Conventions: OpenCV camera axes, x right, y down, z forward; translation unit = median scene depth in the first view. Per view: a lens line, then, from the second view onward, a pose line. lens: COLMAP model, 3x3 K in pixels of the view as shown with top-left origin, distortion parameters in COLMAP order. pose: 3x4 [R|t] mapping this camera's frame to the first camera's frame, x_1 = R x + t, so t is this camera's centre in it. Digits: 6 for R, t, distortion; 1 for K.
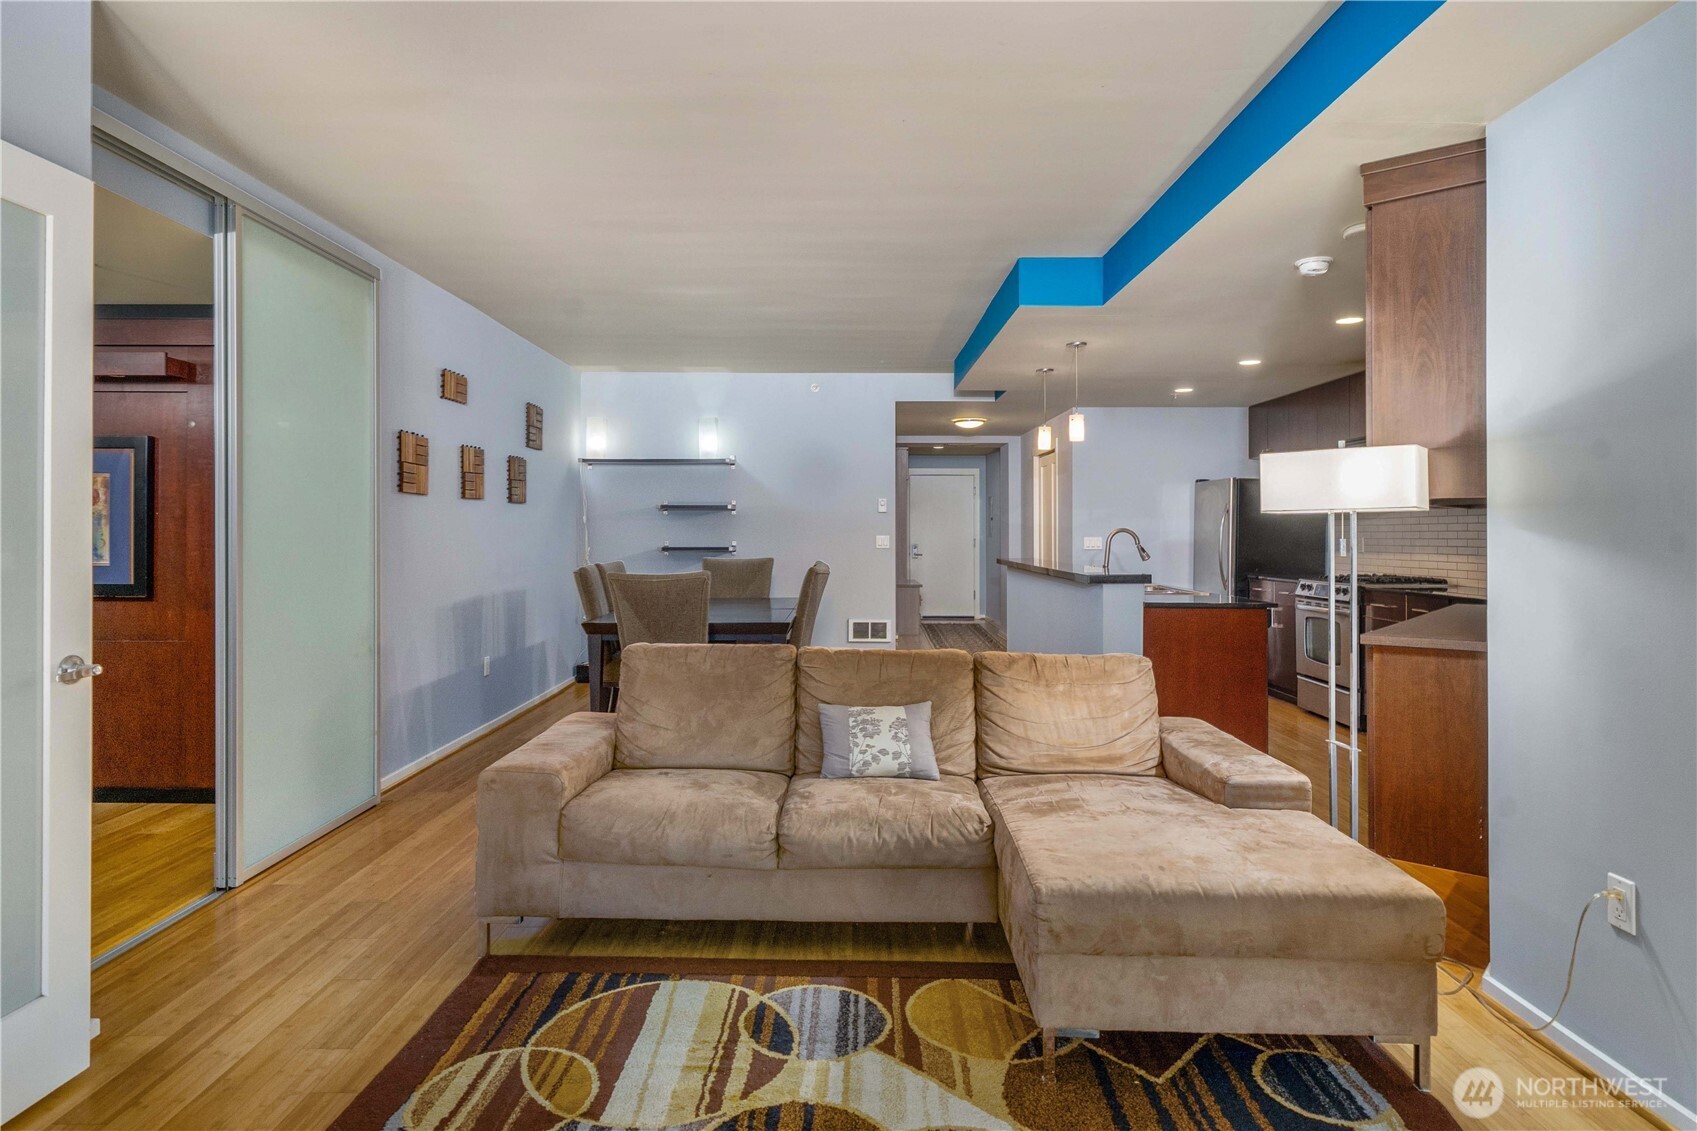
lens RADIAL K [[959.4, 0, 865.1], [0, 959.4, 535.6], [0, 0, 1]] dist [-0.001486, 0.000162]
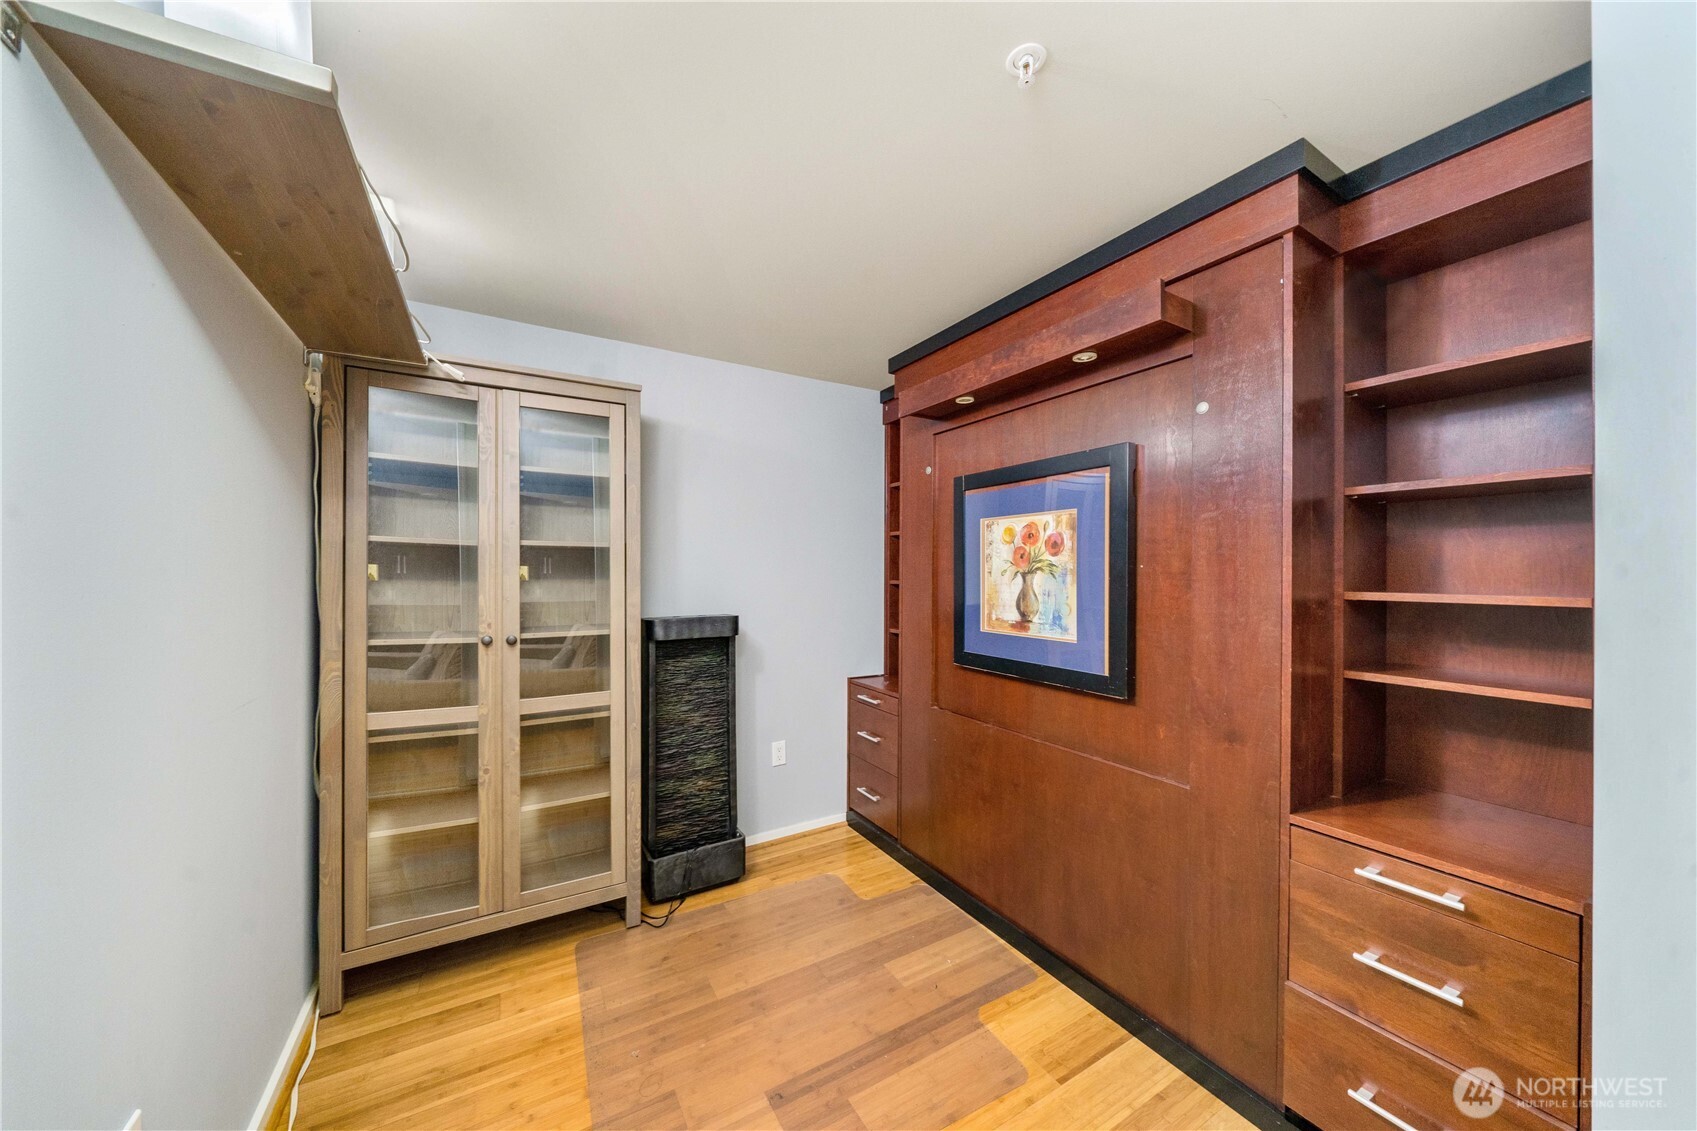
lens RADIAL K [[587.8, 0, 840.8], [0, 587.8, 572.9], [0, 0, 1]] dist [-0.002290, 0.000012]
pose [[0.511610, 0.000847, -0.859217, -0.512576], [-0.005386, 0.999983, -0.002222, -0.017156], [0.859201, 0.005764, 0.511606, 0.639185]]
